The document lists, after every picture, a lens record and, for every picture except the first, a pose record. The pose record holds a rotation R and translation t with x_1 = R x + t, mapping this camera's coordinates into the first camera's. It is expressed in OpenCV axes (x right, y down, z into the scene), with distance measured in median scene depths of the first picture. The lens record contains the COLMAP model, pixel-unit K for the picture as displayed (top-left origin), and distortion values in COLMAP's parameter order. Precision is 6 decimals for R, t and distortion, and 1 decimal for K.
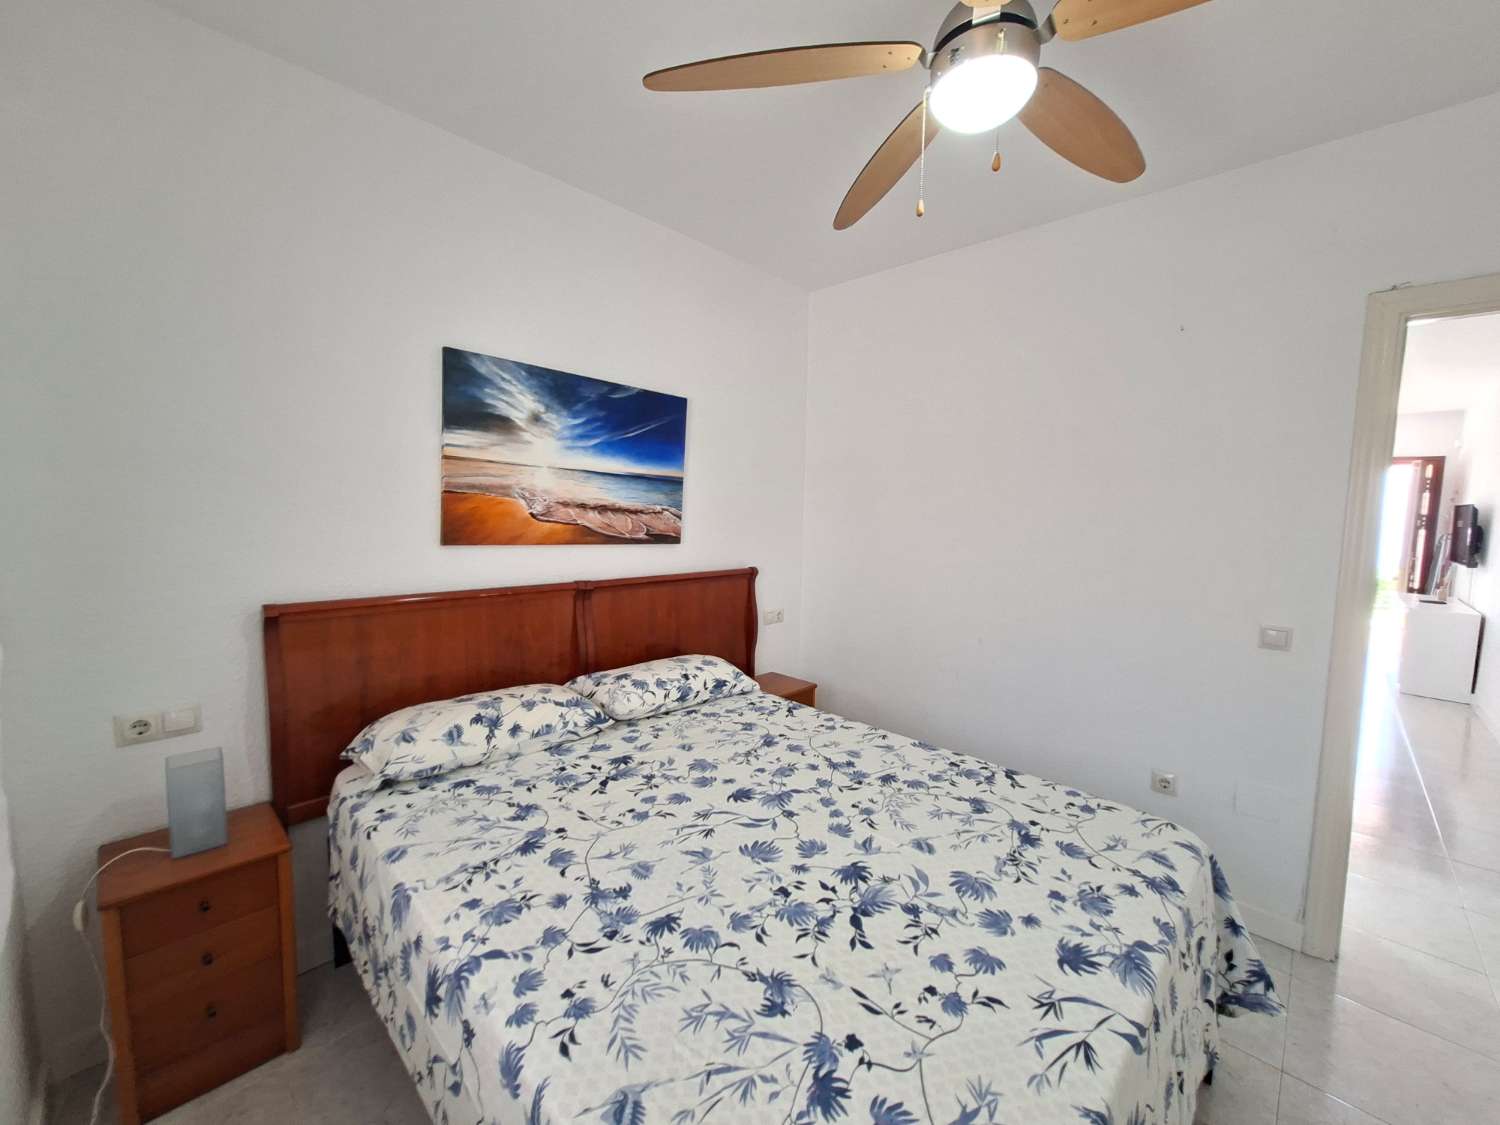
lens RADIAL K [[587.3, 0, 757.5], [0, 587.3, 560.1], [0, 0, 1]] dist [-0.001315, 0.000477]
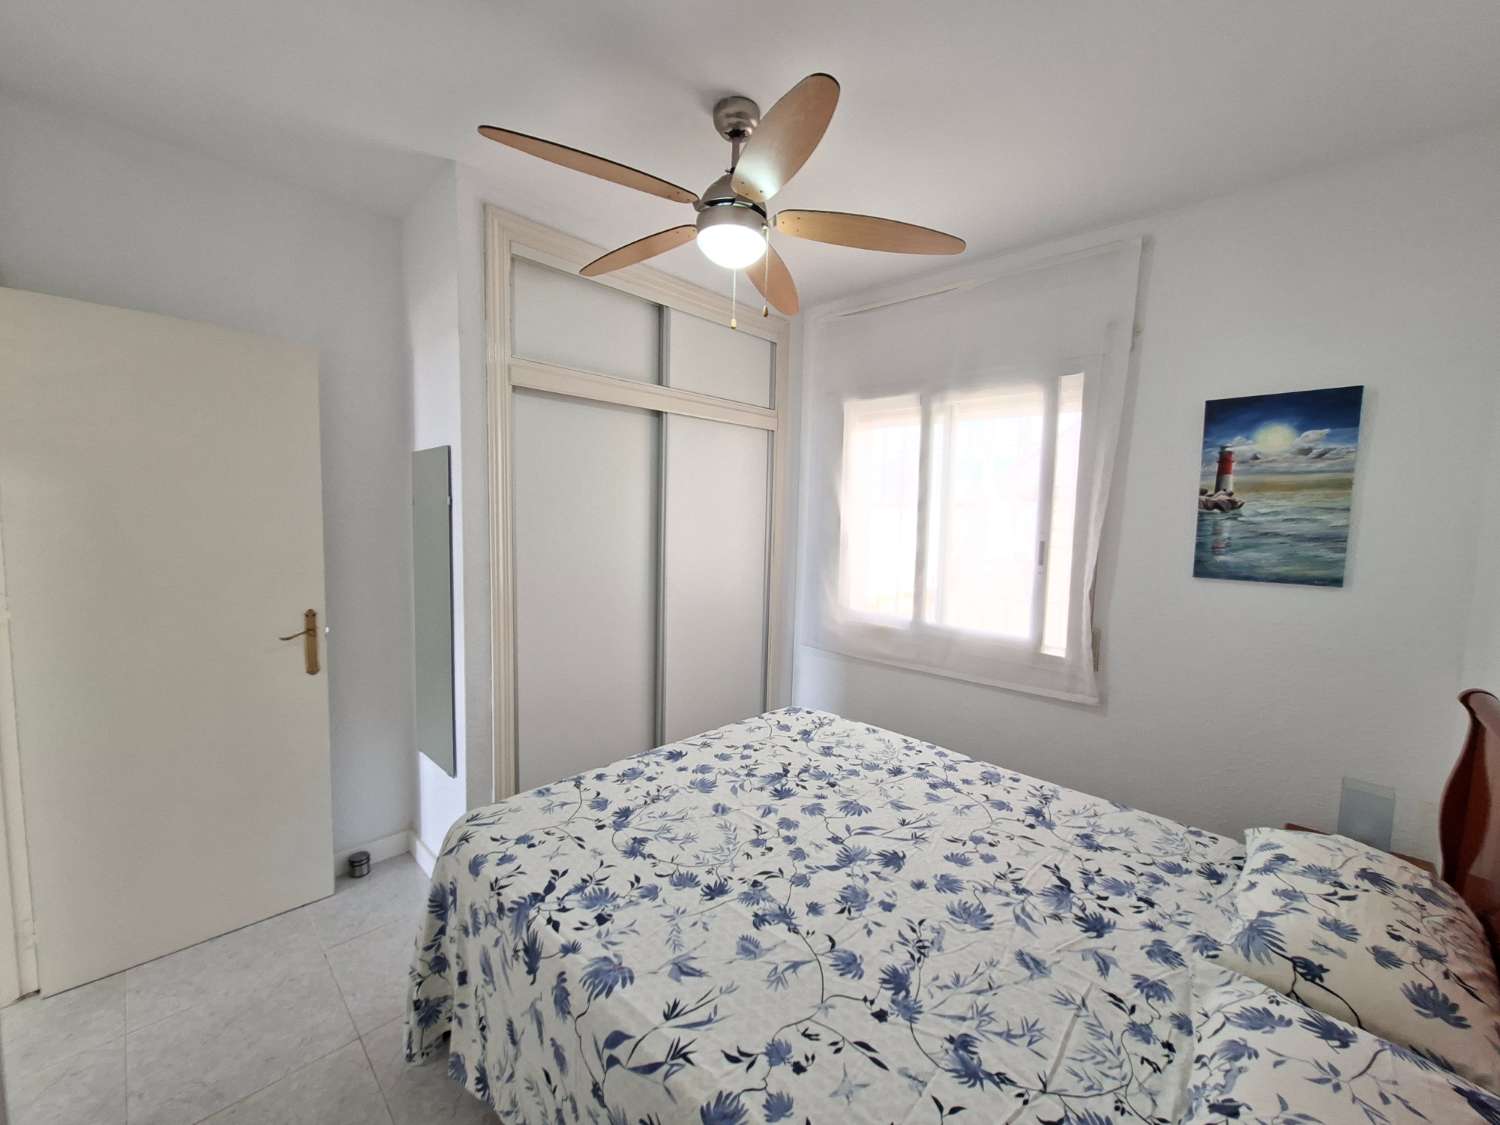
lens RADIAL K [[601.5, 0, 746.0], [0, 601.5, 567.8], [0, 0, 1]] dist [0.000292, 0.000108]
pose [[-0.998502, -0.054572, -0.004070, 0.260213], [-0.054400, 0.981786, 0.182035, -0.226722], [-0.005938, 0.181983, -0.983284, 2.104429]]
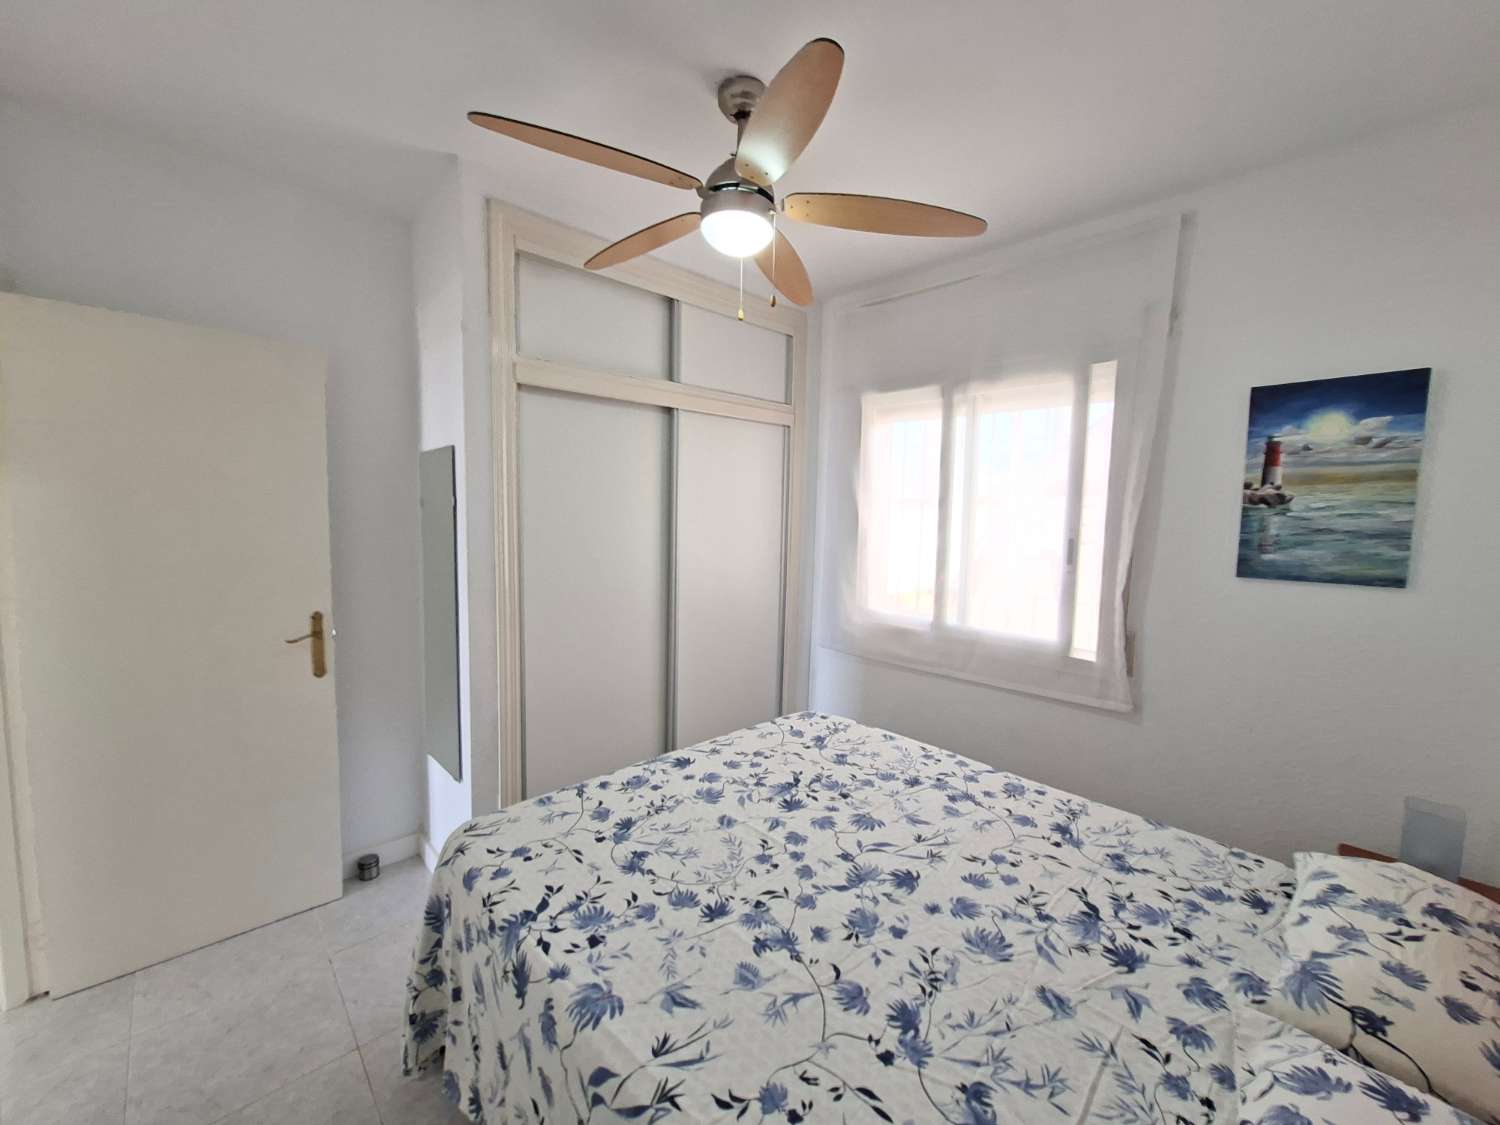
lens RADIAL K [[604.2, 0, 744.9], [0, 604.2, 566.5], [0, 0, 1]] dist [-0.000044, -0.000450]
pose [[-0.997984, -0.050886, 0.037934, 0.224132], [-0.042879, 0.981204, 0.188148, -0.229156], [-0.046795, 0.186142, -0.981408, 2.051743]]
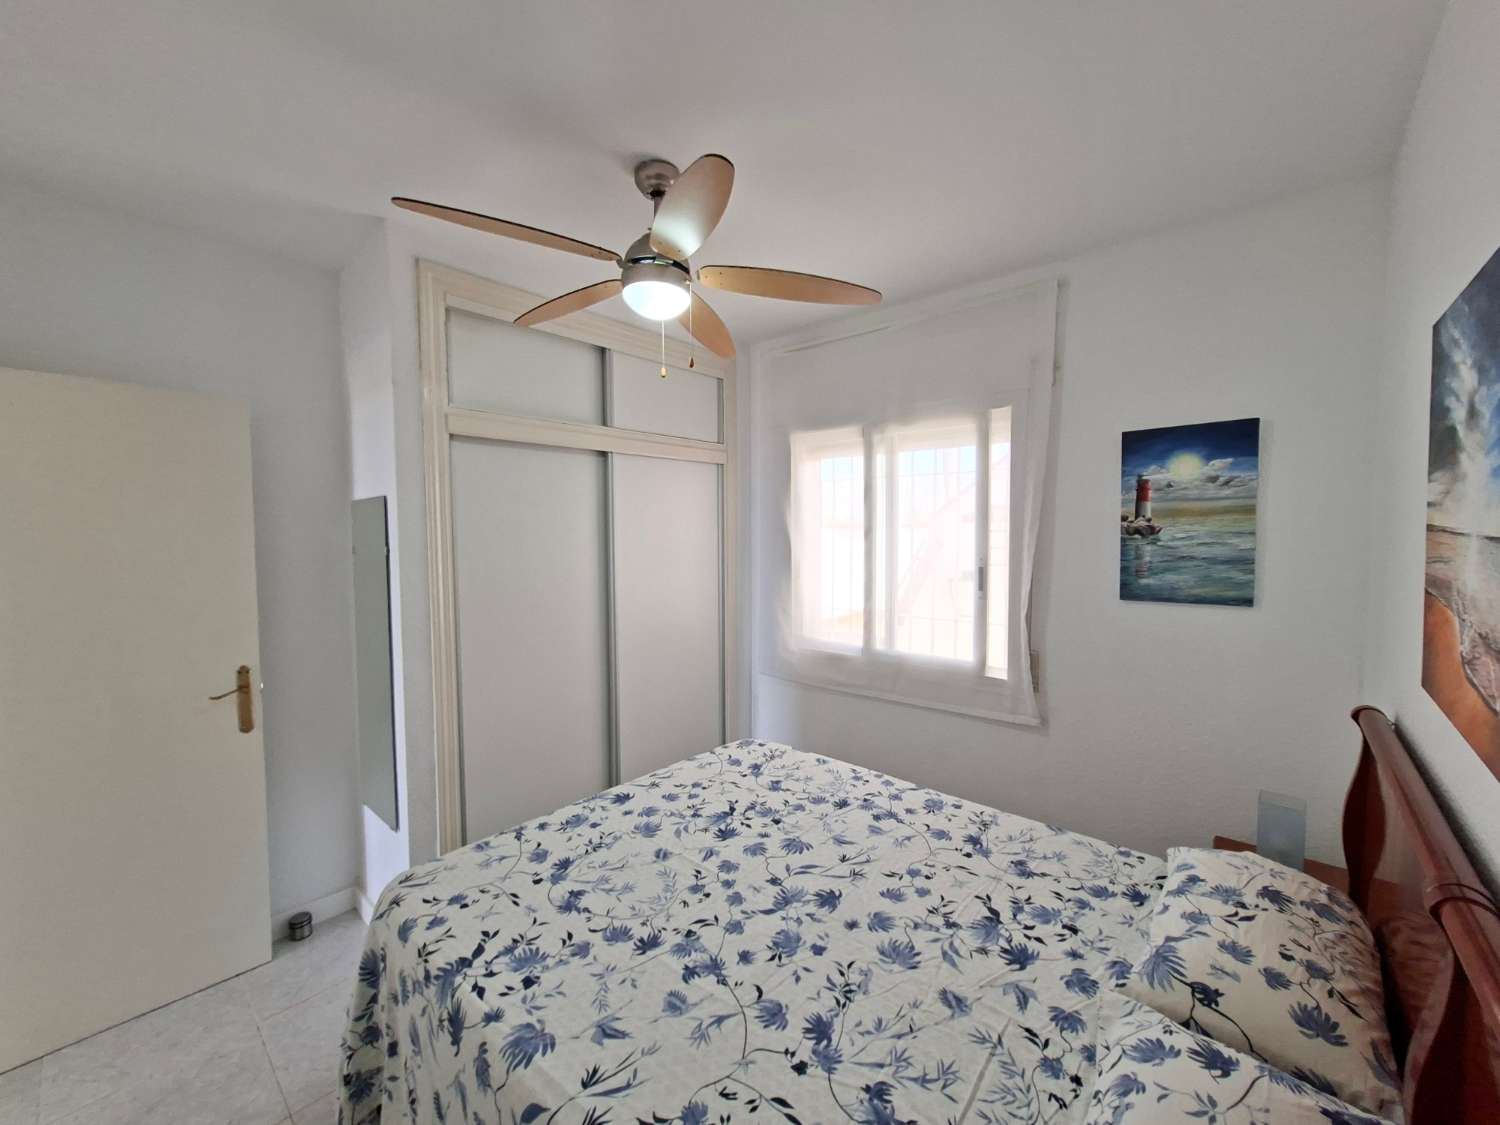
lens RADIAL K [[603.6, 0, 747.8], [0, 603.6, 564.5], [0, 0, 1]] dist [-0.005816, 0.003425]
pose [[-0.998865, -0.019756, -0.043342, 0.171023], [-0.026015, 0.988501, 0.148960, -0.287574], [0.039901, 0.149919, -0.987893, 2.117848]]
